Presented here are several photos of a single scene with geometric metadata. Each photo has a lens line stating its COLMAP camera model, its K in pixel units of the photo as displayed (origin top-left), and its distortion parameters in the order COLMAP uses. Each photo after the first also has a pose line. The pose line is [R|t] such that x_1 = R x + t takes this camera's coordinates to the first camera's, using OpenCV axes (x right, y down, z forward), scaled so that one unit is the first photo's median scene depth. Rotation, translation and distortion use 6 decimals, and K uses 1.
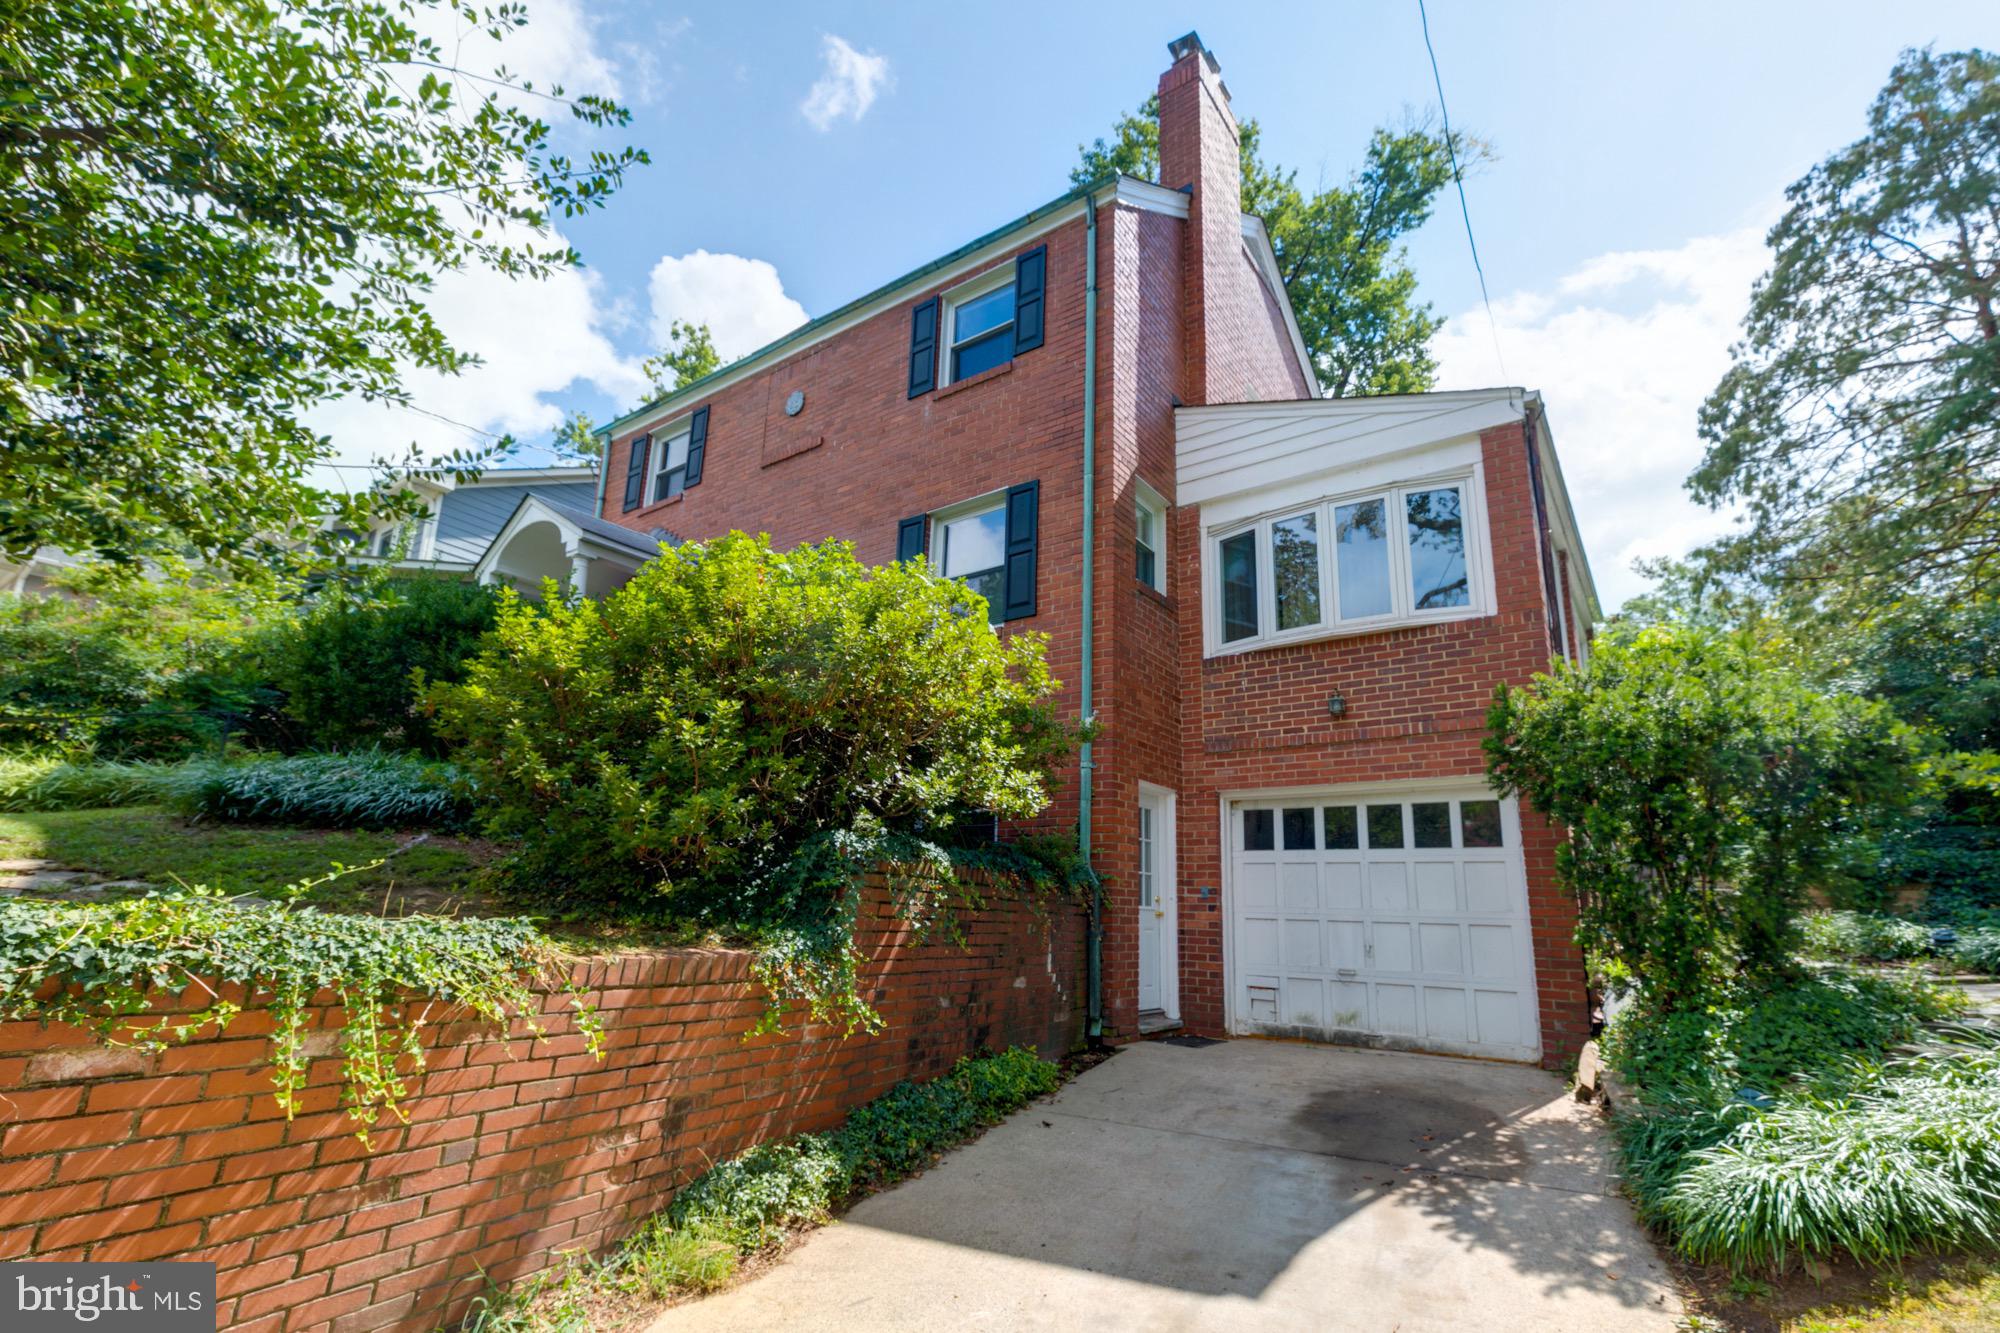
lens RADIAL K [[905.0, 0, 1020.0], [0, 905.0, 666.1], [0, 0, 1]] dist [0.013696, 0.000471]
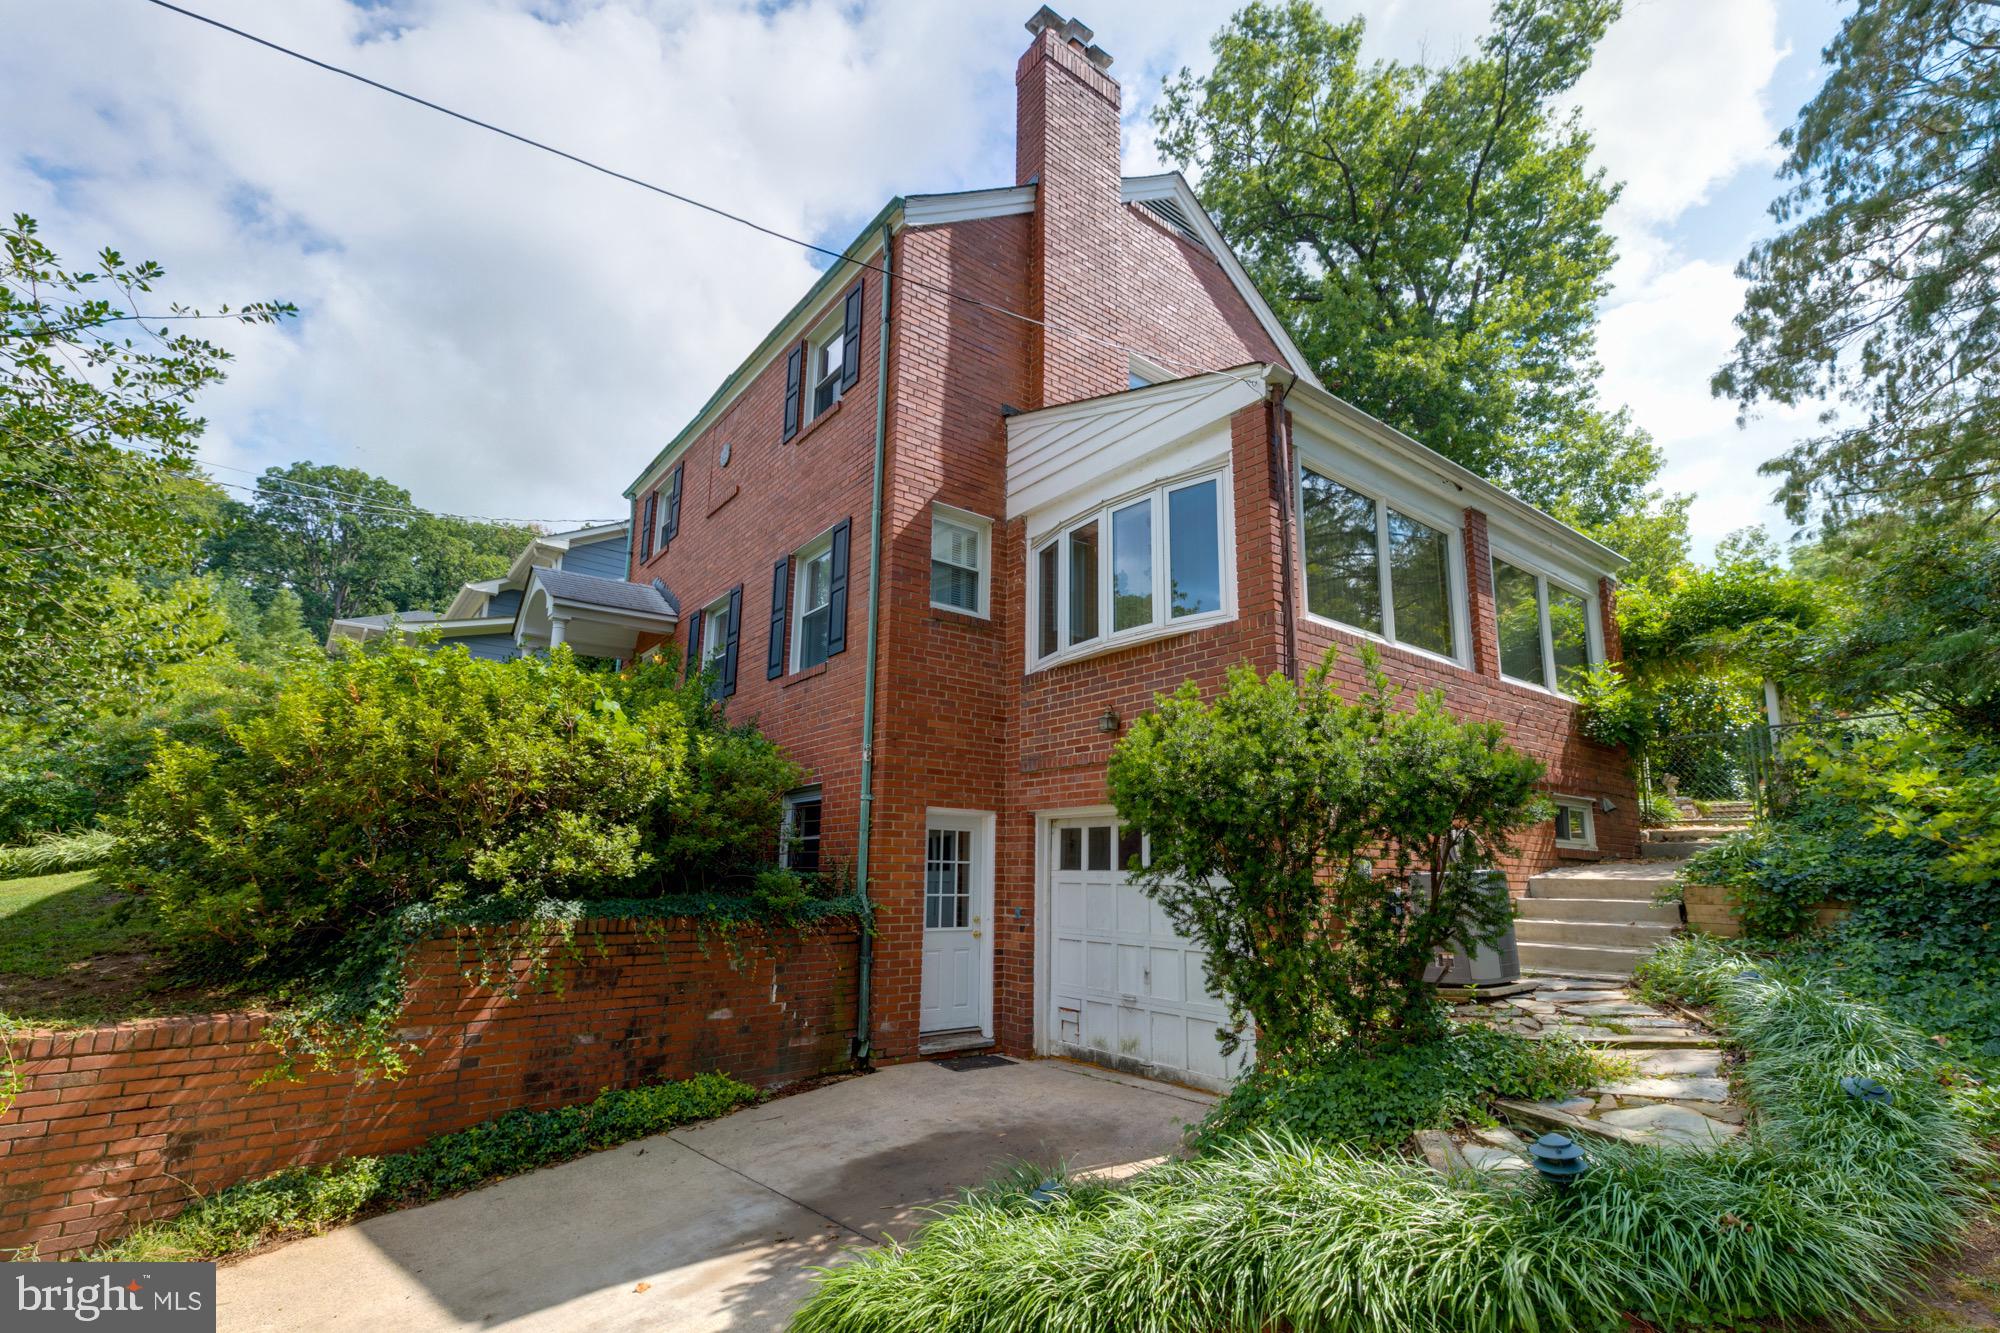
lens RADIAL K [[916.0, 0, 1011.5], [0, 916.0, 669.5], [0, 0, 1]] dist [0.003033, -0.000224]
pose [[0.958795, -0.079941, -0.272620, 0.493793], [0.091225, 0.995409, 0.028949, -0.048270], [0.269054, -0.052626, 0.961686, 0.038403]]
